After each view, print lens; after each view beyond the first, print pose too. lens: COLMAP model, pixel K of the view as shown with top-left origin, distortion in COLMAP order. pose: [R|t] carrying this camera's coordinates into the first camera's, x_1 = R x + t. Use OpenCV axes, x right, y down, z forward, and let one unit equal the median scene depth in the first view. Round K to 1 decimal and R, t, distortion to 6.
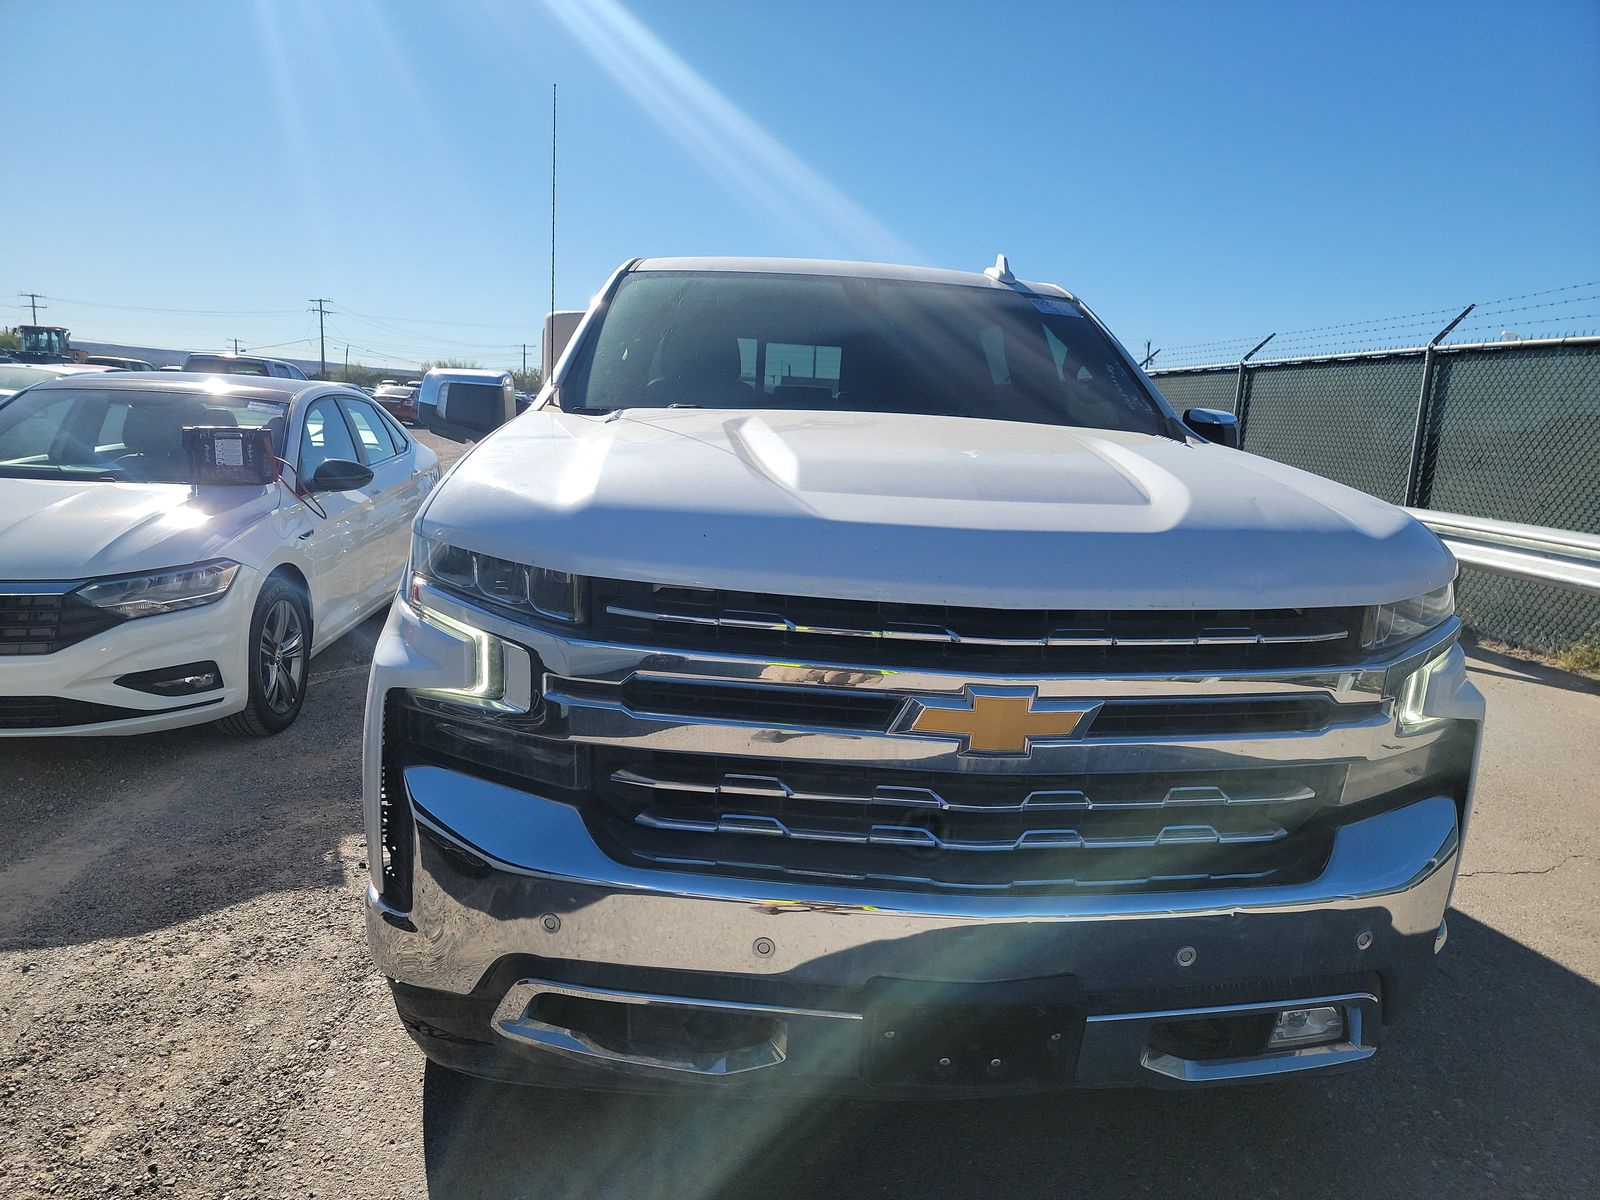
lens RADIAL K [[1123.6, 0, 791.6], [0, 1123.6, 596.4], [0, 0, 1]] dist [0.054569, -0.040012]
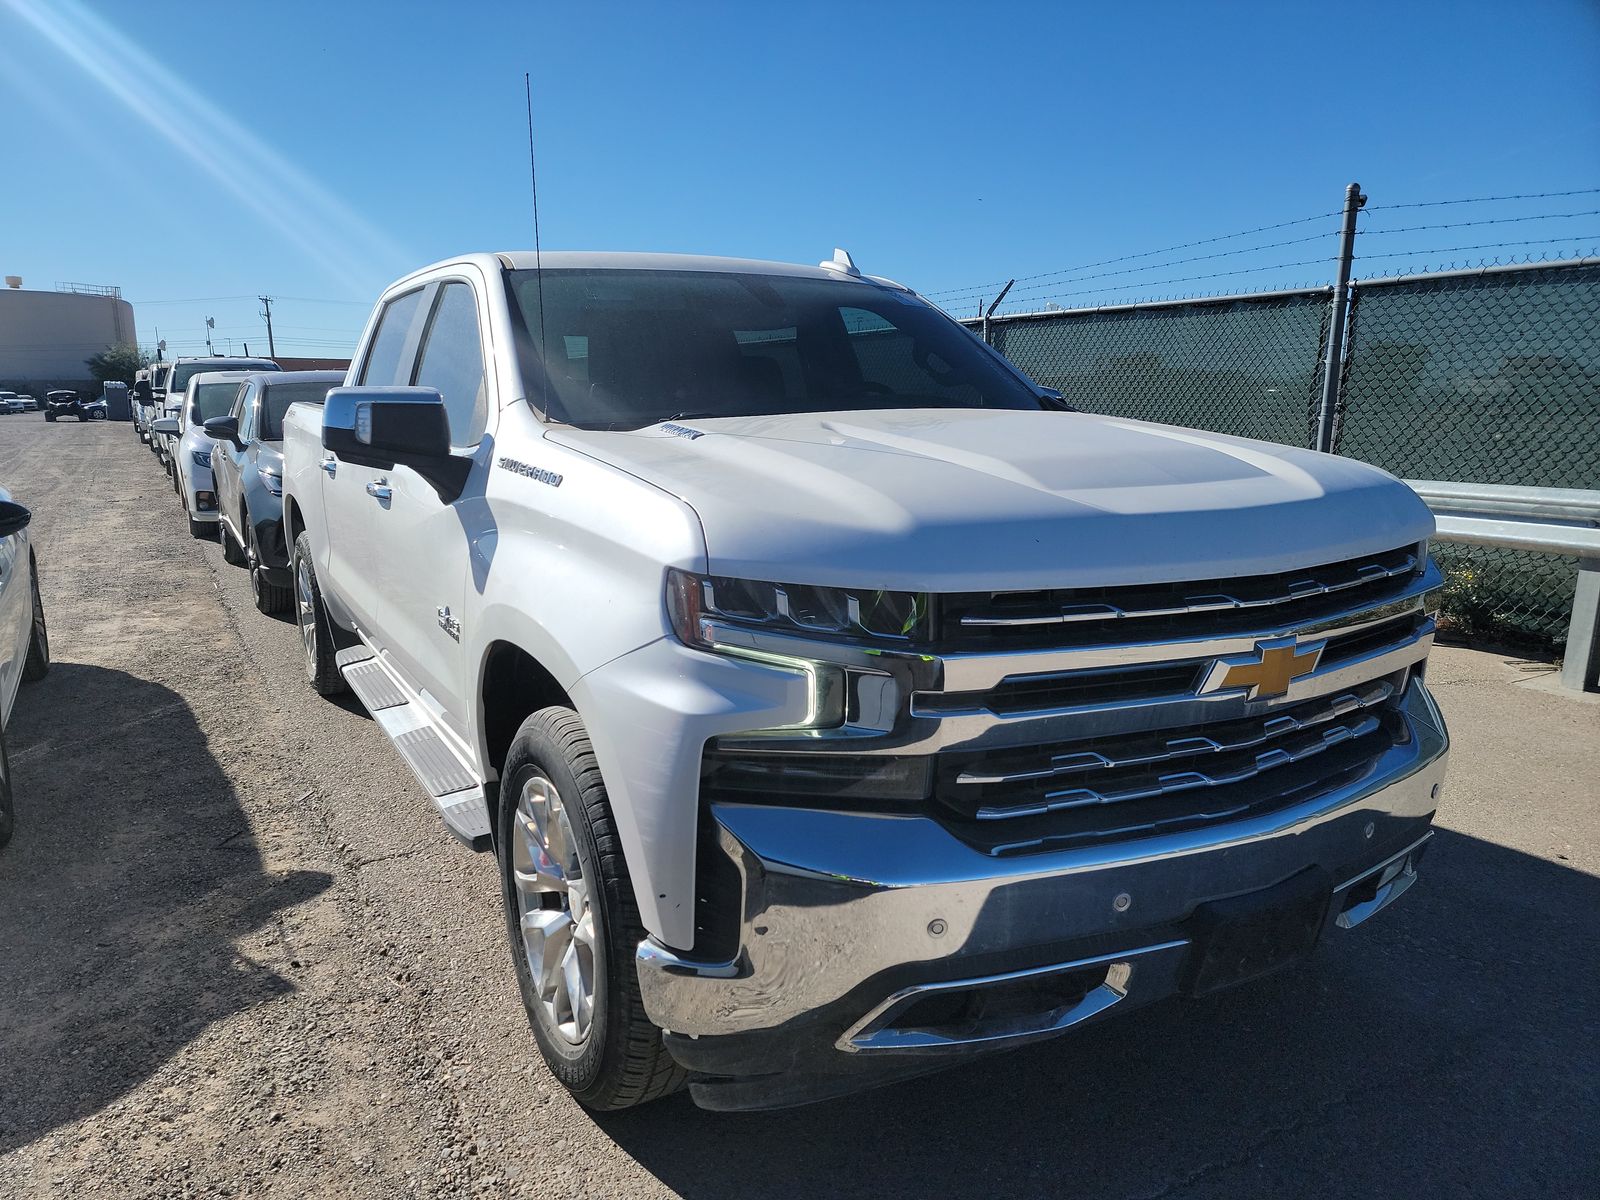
lens RADIAL K [[1123.6, 0, 786.3], [0, 1123.6, 609.9], [0, 0, 1]] dist [0.054569, -0.040012]
pose [[0.905983, -0.133962, 0.401559, -0.353552], [0.119755, 0.990964, 0.060404, -0.039763], [-0.406023, -0.006636, 0.913839, 0.054579]]
